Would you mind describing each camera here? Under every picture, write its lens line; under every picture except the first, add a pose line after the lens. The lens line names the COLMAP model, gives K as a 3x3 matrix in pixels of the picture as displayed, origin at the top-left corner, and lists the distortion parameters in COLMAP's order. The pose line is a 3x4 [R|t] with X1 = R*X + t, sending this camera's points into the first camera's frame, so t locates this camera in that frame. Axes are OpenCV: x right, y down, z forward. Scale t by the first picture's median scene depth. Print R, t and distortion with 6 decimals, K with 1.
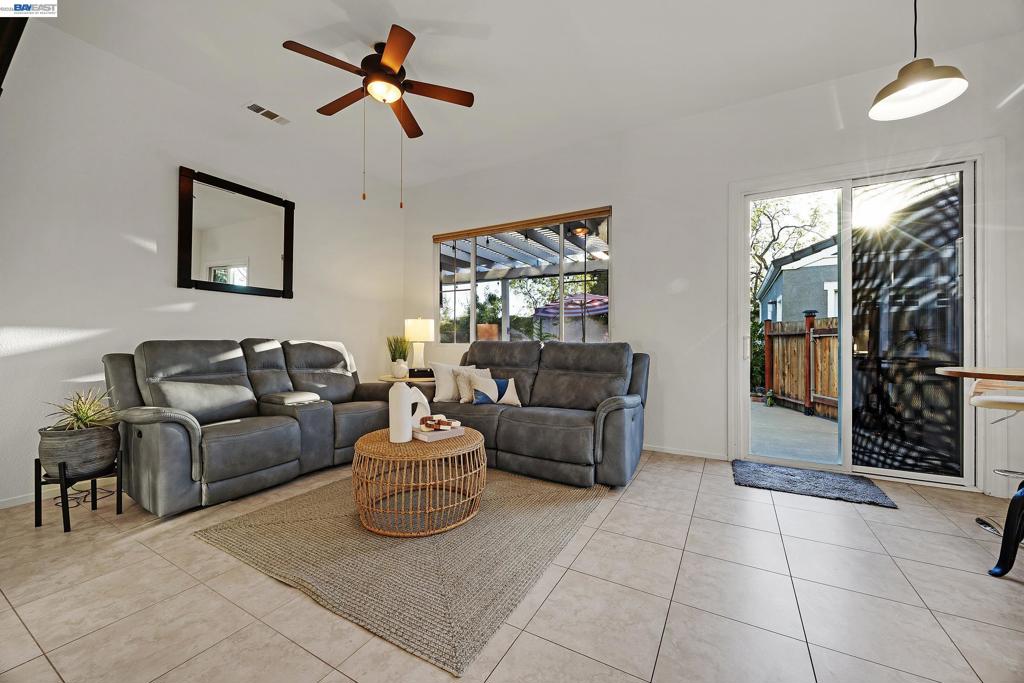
lens RADIAL K [[390.5, 0, 513.2], [0, 390.5, 340.9], [0, 0, 1]] dist [0.000956, 0.000150]
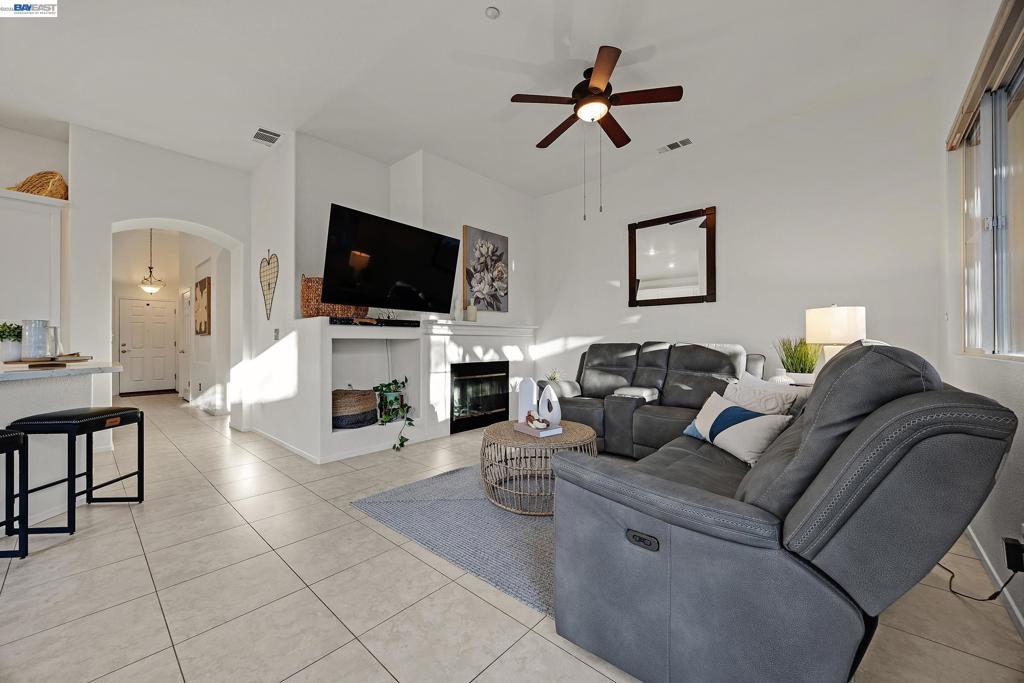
lens RADIAL K [[390.5, 0, 513.2], [0, 390.5, 340.9], [0, 0, 1]] dist [0.000956, 0.000150]
pose [[-0.210194, -0.008892, -0.977619, 0.674896], [0.001015, 0.999956, -0.009314, 0.002741], [0.977659, -0.002950, -0.210176, 0.897868]]
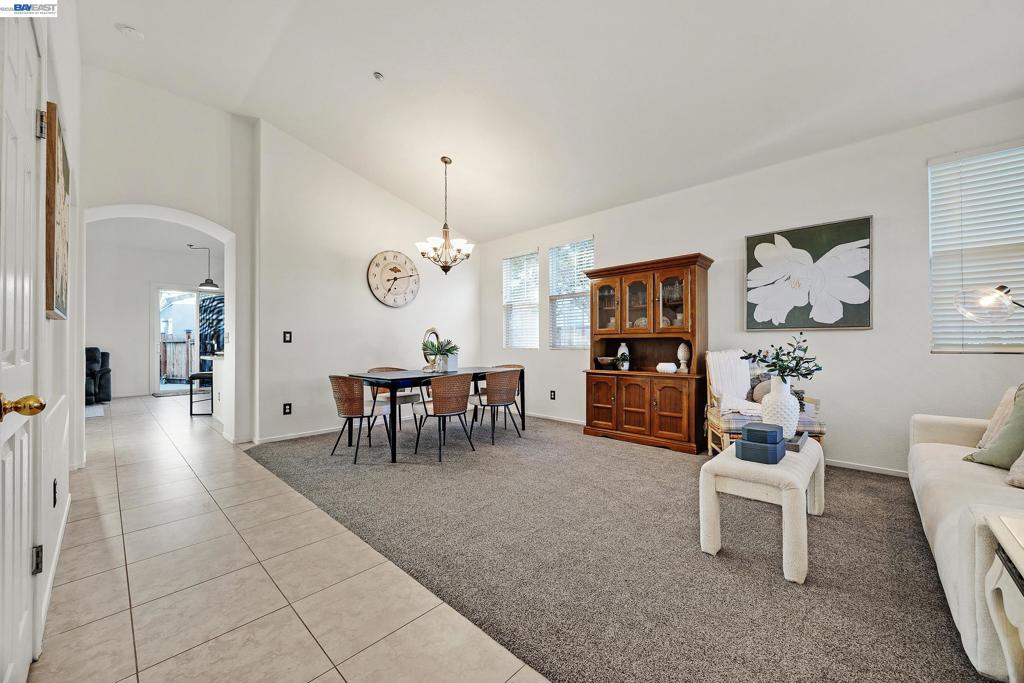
lens RADIAL K [[390.5, 0, 513.2], [0, 390.5, 340.9], [0, 0, 1]] dist [0.000956, 0.000150]
pose [[0.241403, 0.005887, 0.970407, -0.936465], [0.003191, 0.999971, -0.006860, -0.006358], [-0.970420, 0.004753, 0.241377, -1.319030]]
